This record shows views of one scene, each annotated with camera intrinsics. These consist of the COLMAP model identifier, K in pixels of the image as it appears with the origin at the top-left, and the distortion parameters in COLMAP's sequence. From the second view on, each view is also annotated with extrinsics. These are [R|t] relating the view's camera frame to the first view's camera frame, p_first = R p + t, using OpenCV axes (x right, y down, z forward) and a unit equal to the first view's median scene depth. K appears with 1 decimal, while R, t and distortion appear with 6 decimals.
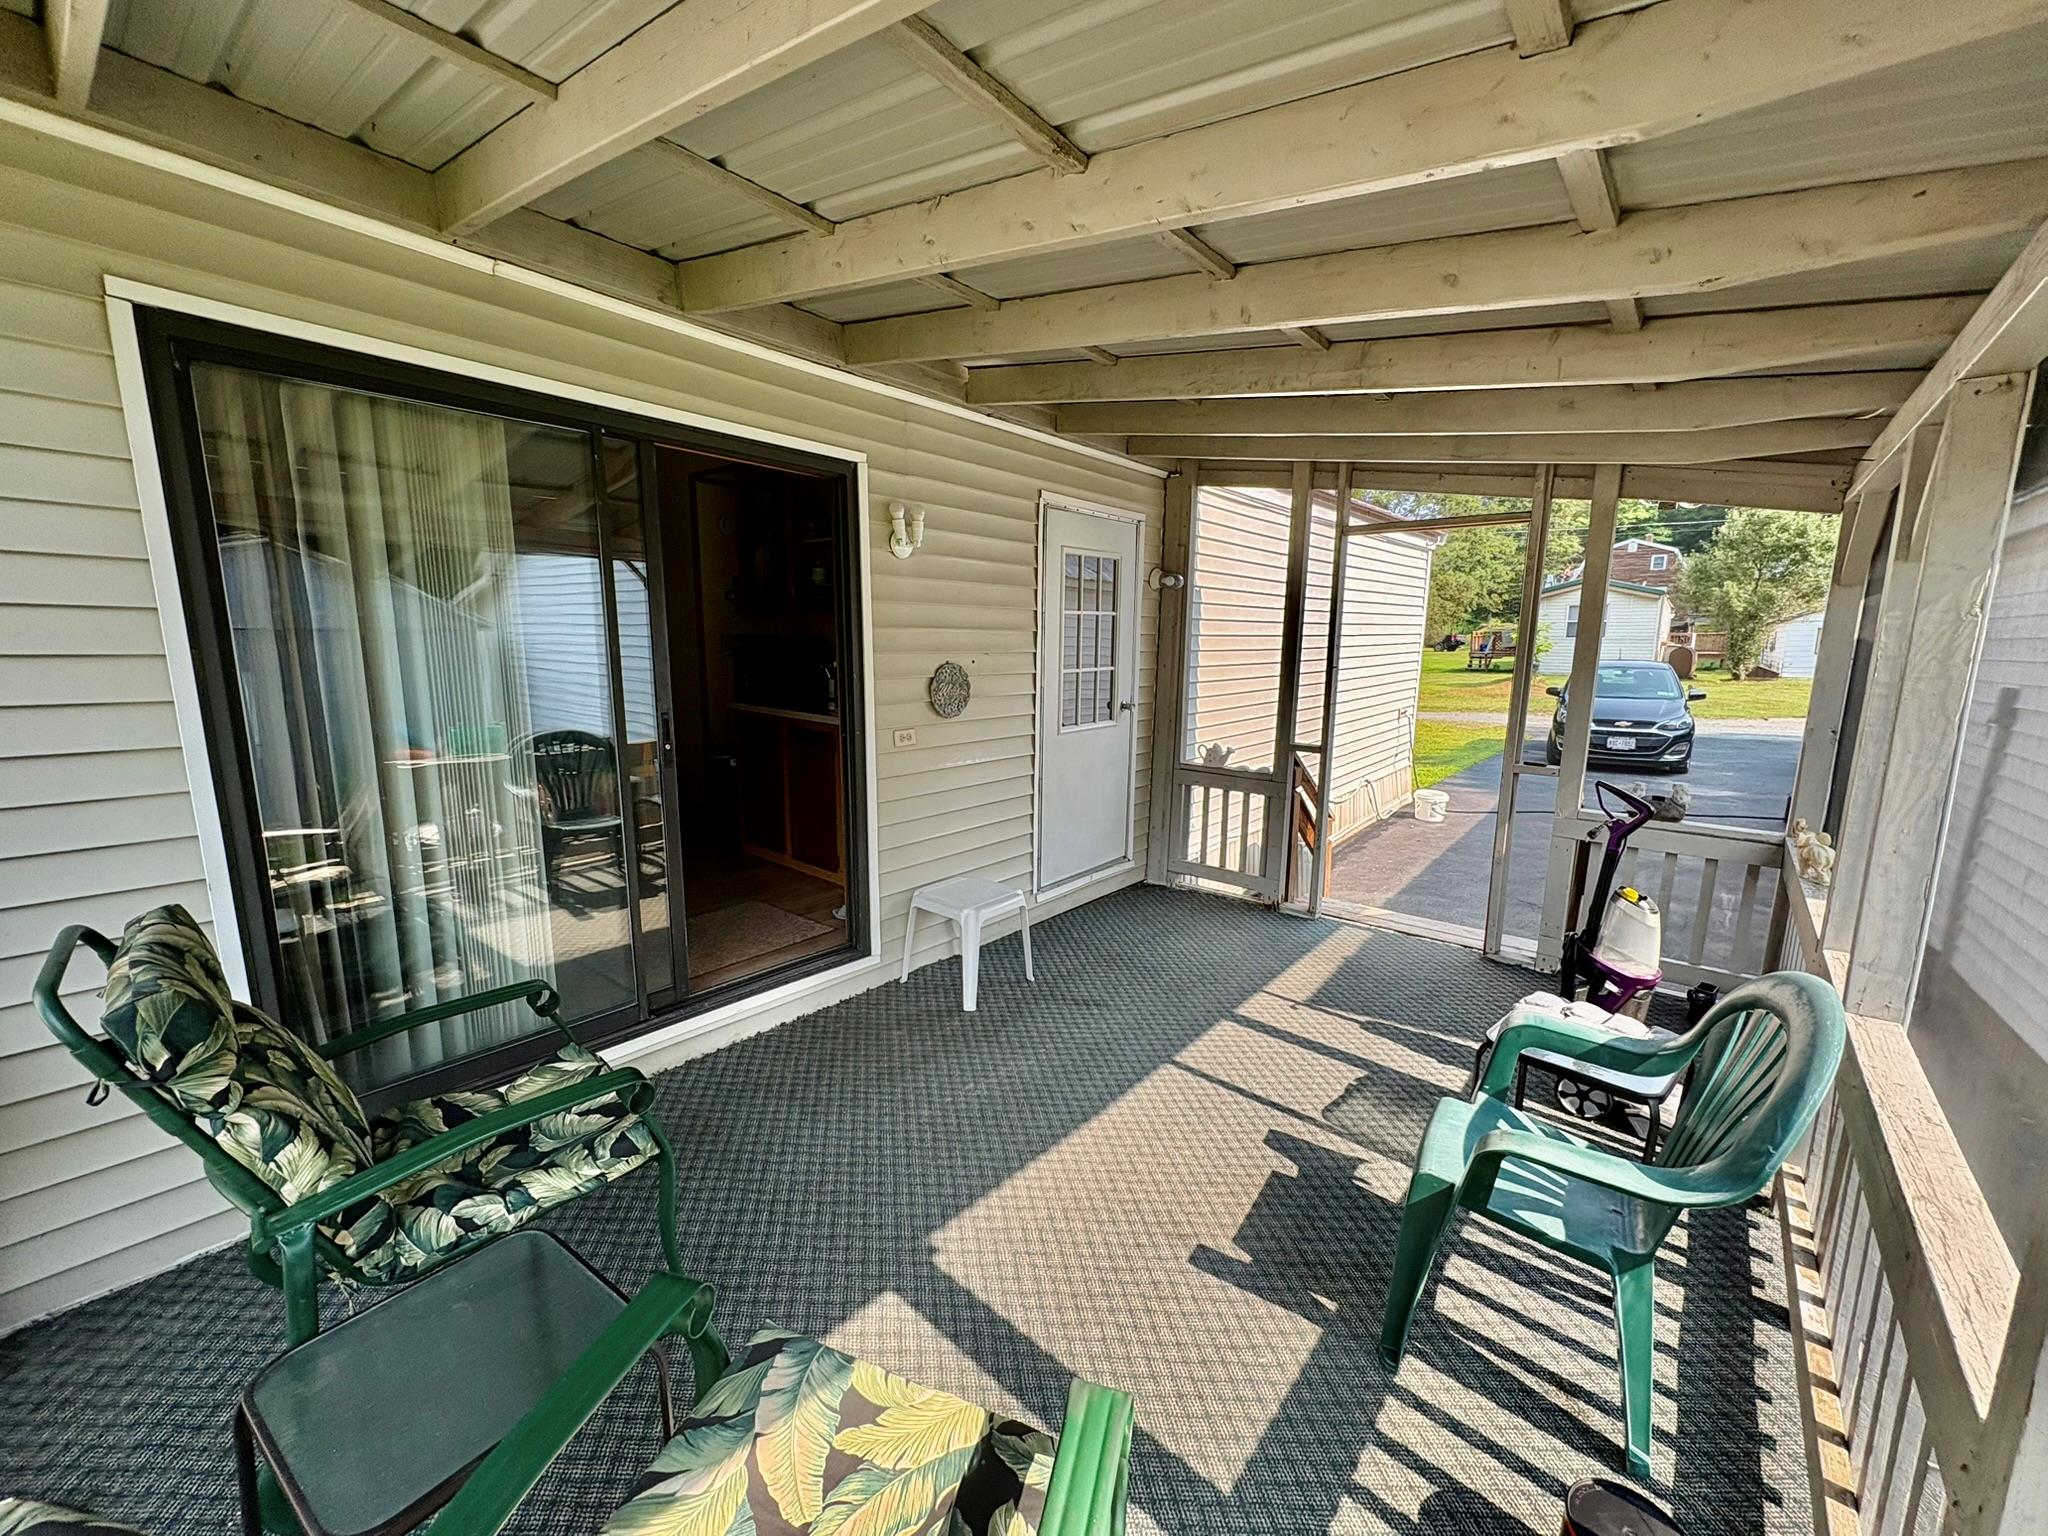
lens RADIAL K [[813.0, 0, 1026.0], [0, 813.0, 767.3], [0, 0, 1]] dist [0.000638, 0.000446]
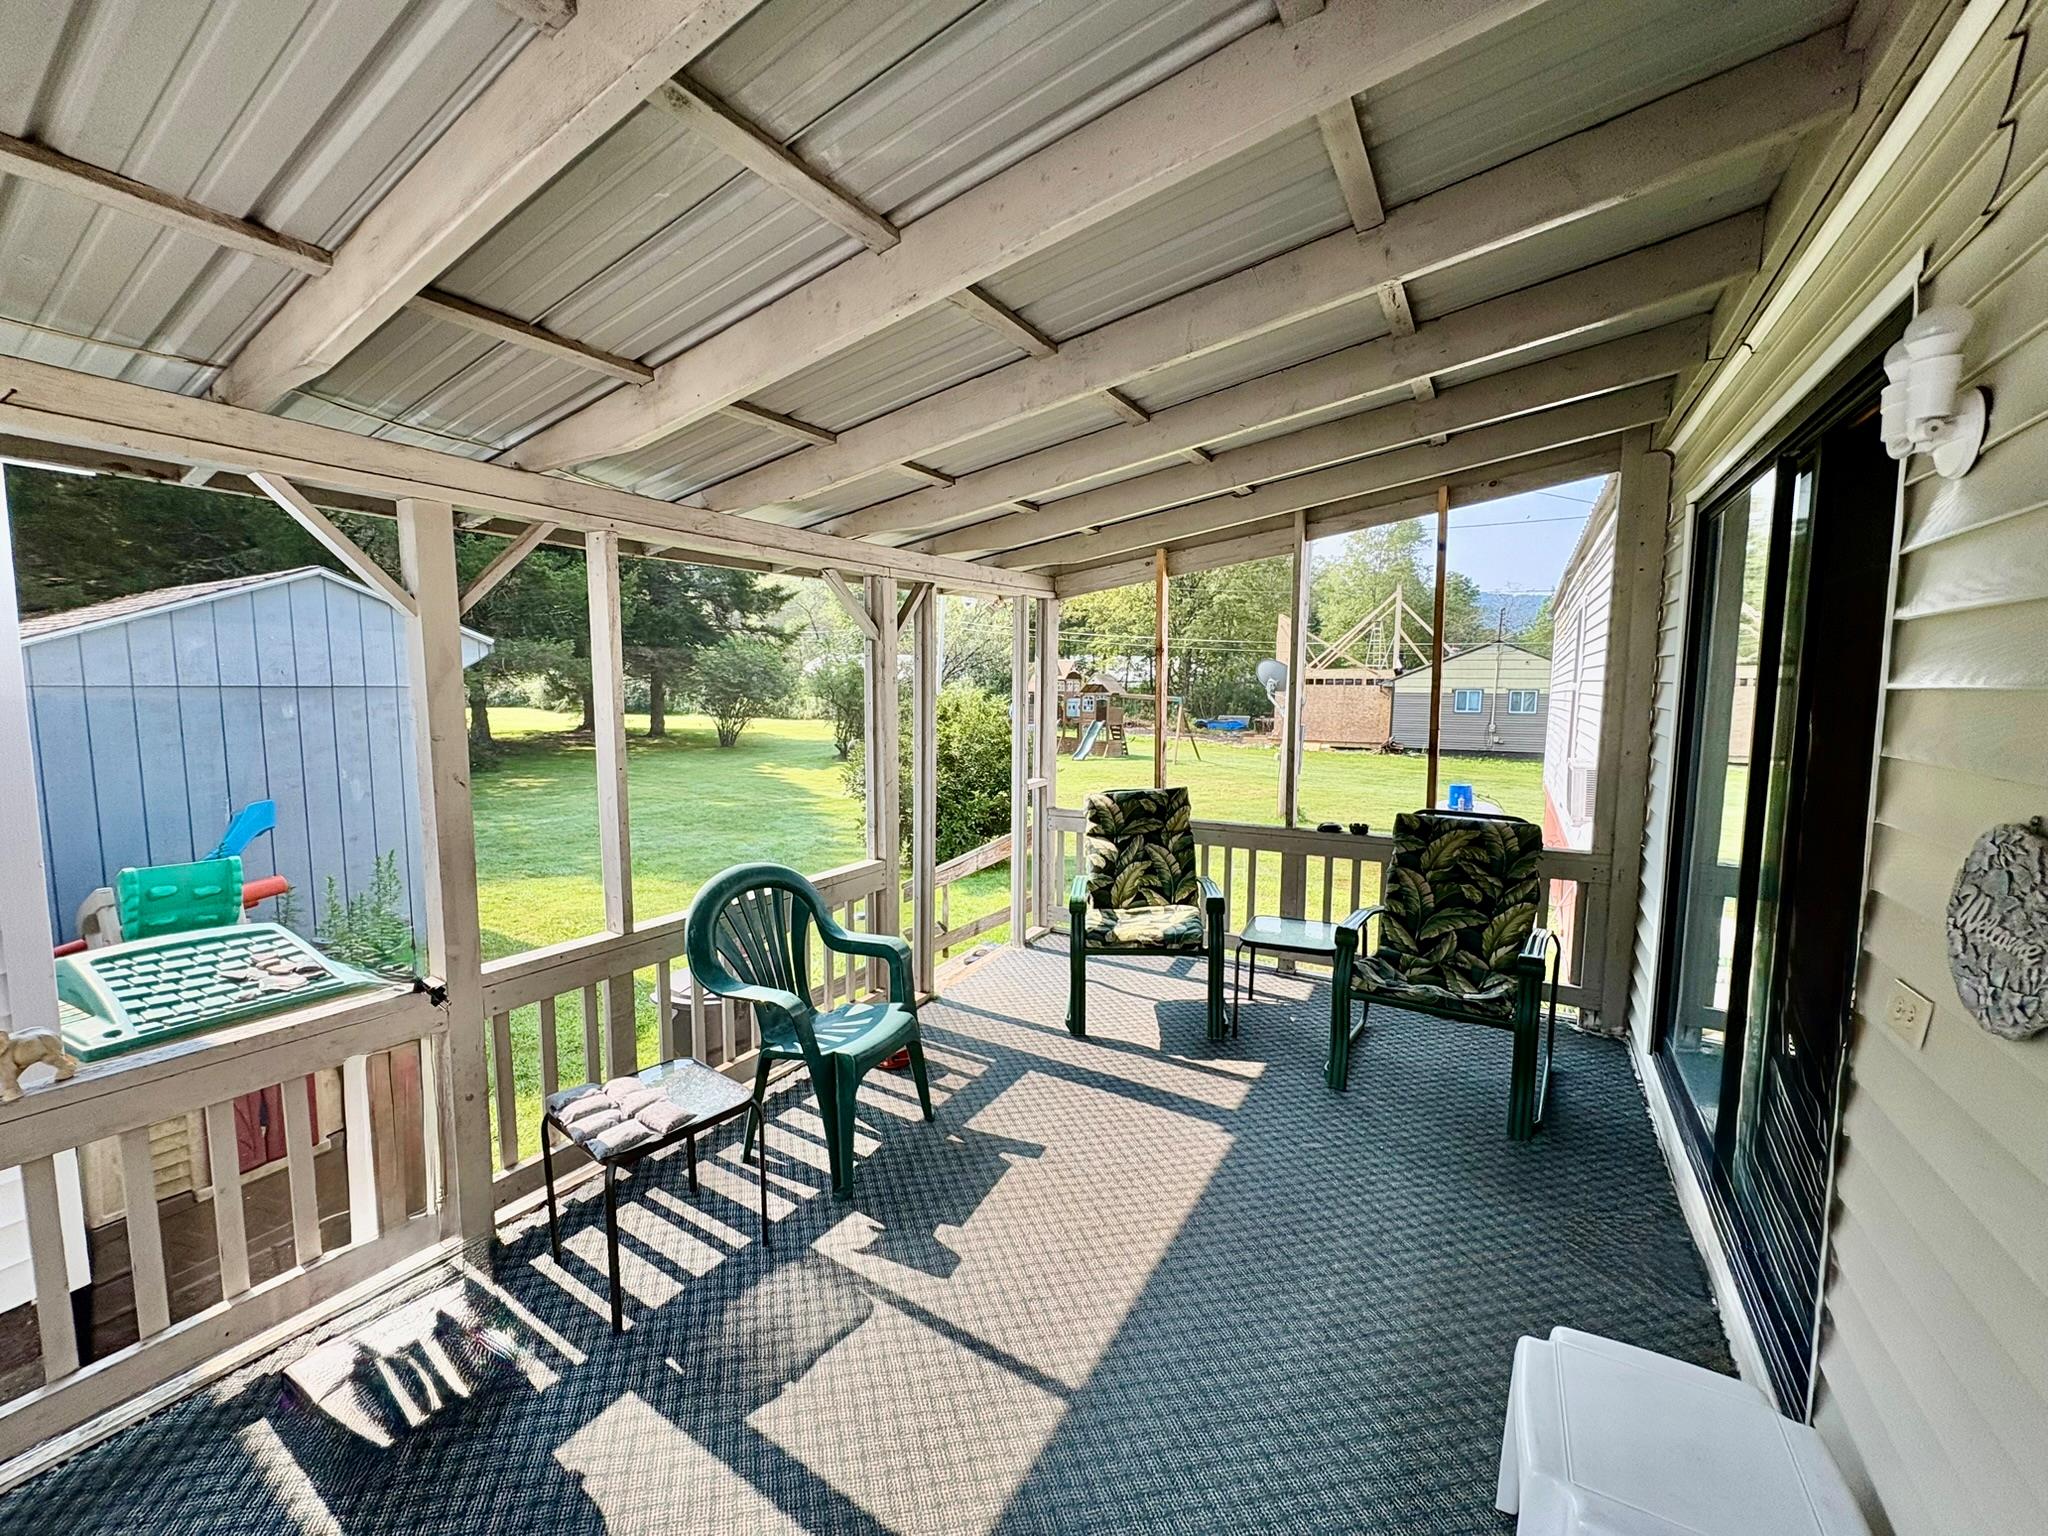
lens RADIAL K [[813.2, 0, 1025.9], [0, 813.2, 766.0], [0, 0, 1]] dist [0.000265, 0.000211]
pose [[-0.986848, -0.000442, -0.161652, 0.420079], [-0.042427, 0.965649, 0.256364, -0.331107], [0.155986, 0.259851, -0.952967, 1.967843]]
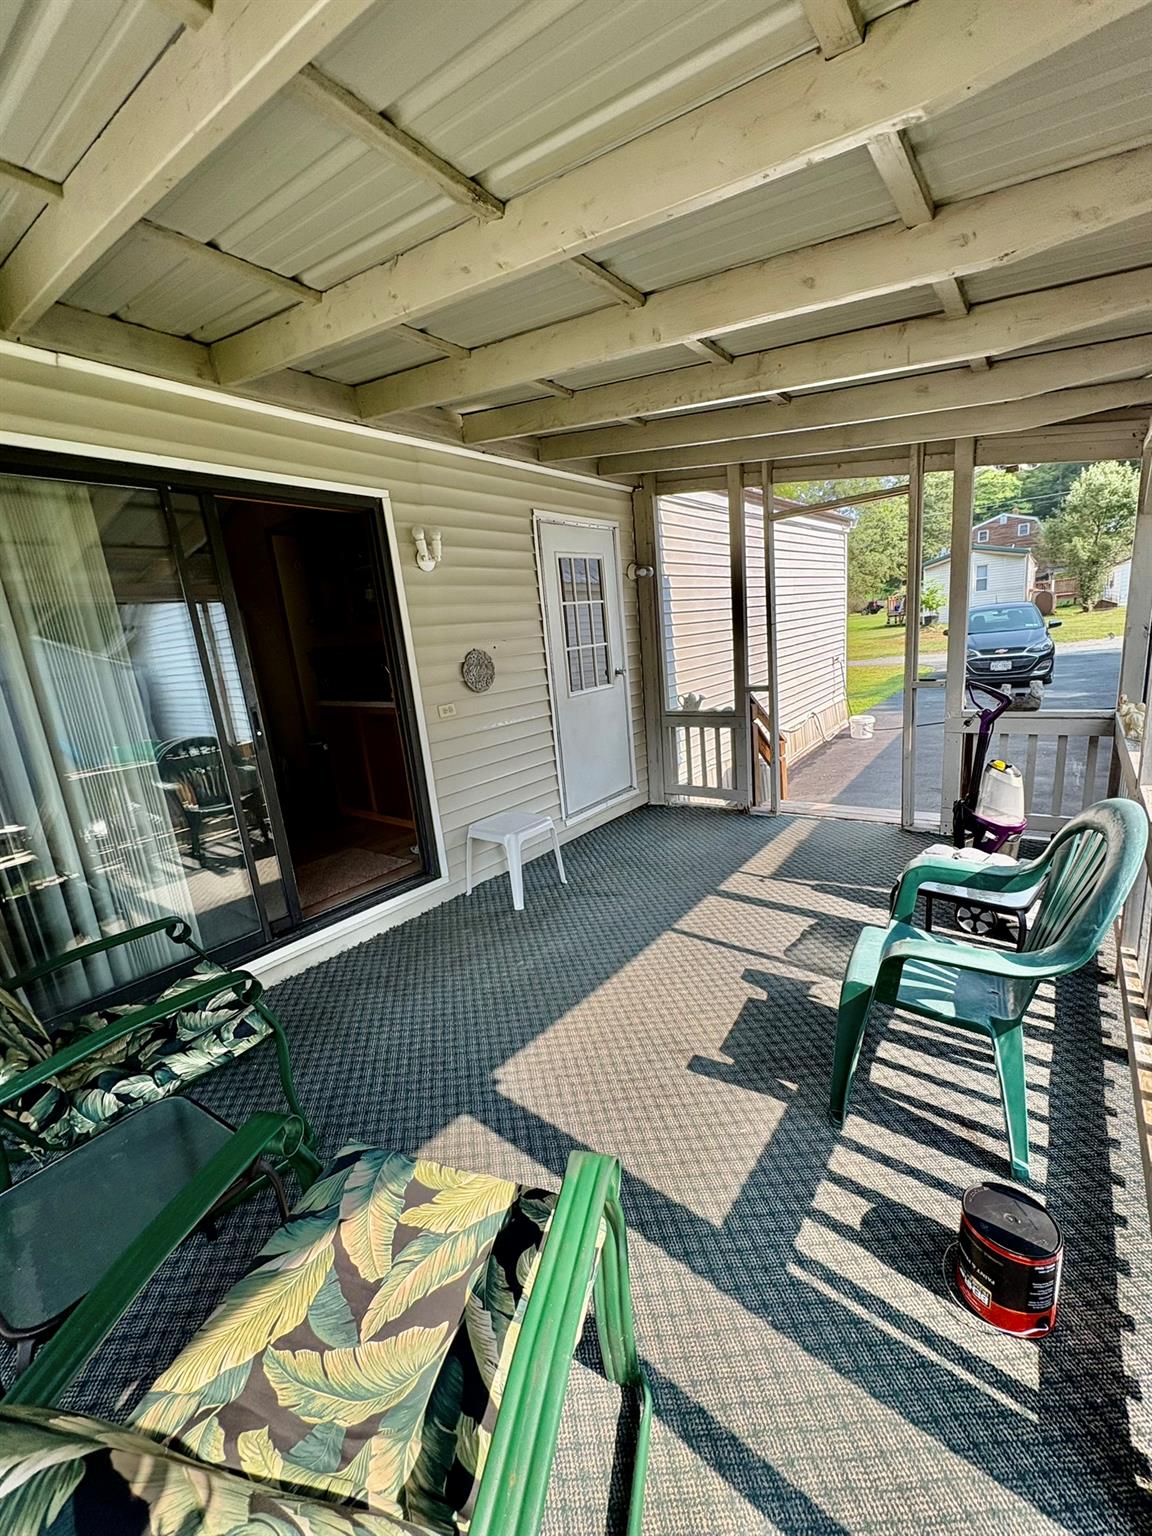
lens RADIAL K [[609.9, 0, 576.0], [0, 609.9, 768.0], [0, 0, 1]] dist [0.000265, 0.000211]
pose [[0.993991, -0.109045, 0.009486, 0.058143], [0.108412, 0.992742, 0.052061, 0.042000], [-0.015094, -0.050720, 0.998599, 0.023581]]
